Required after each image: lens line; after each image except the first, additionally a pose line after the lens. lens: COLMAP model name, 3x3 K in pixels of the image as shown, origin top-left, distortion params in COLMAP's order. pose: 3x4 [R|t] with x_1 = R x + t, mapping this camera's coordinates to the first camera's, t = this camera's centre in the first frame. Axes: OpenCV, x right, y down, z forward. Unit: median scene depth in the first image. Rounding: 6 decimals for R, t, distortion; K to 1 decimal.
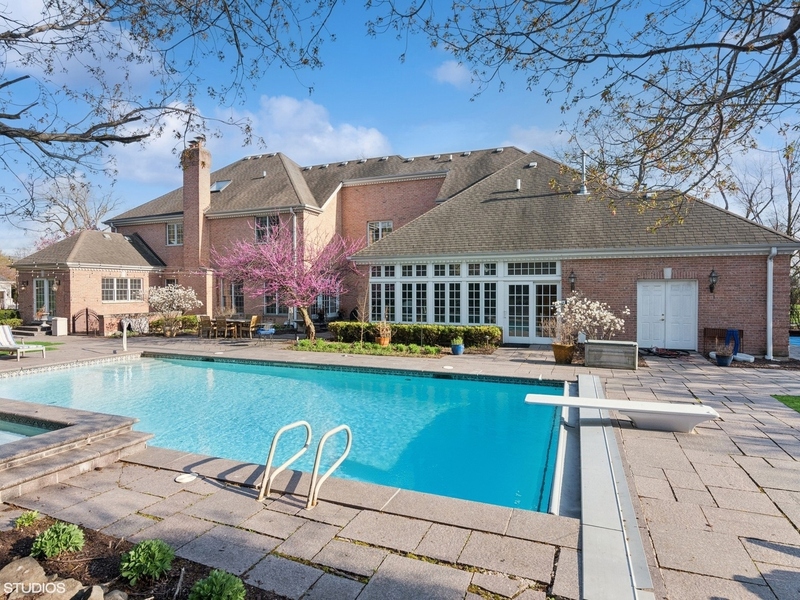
lens RADIAL K [[451.5, 0, 407.3], [0, 451.5, 296.0], [0, 0, 1]] dist [-0.002594, -0.000899]
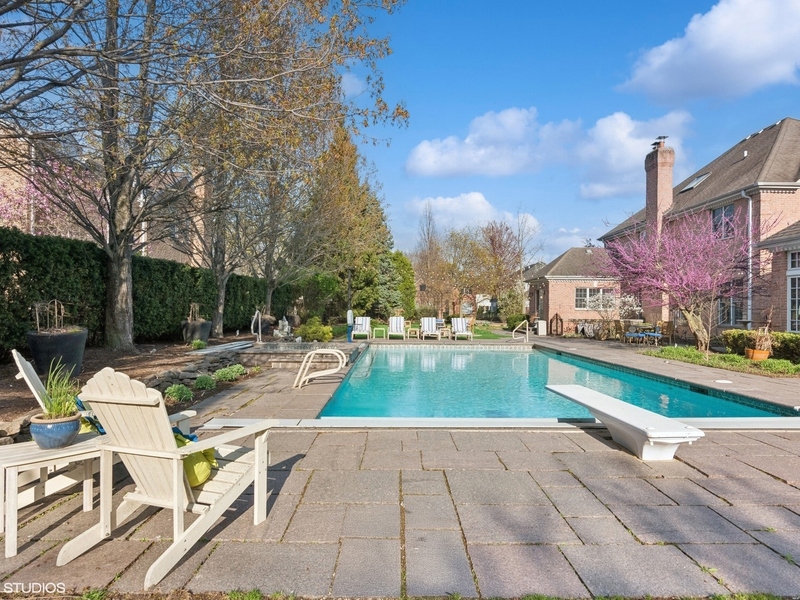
lens RADIAL K [[494.0, 0, 405.9], [0, 494.0, 305.4], [0, 0, 1]] dist [-0.002545, 0.000104]
pose [[0.390799, -0.003892, -0.920468, 0.451913], [-0.022196, 0.999660, -0.013650, 0.045364], [0.920208, 0.025765, 0.390580, 0.177868]]
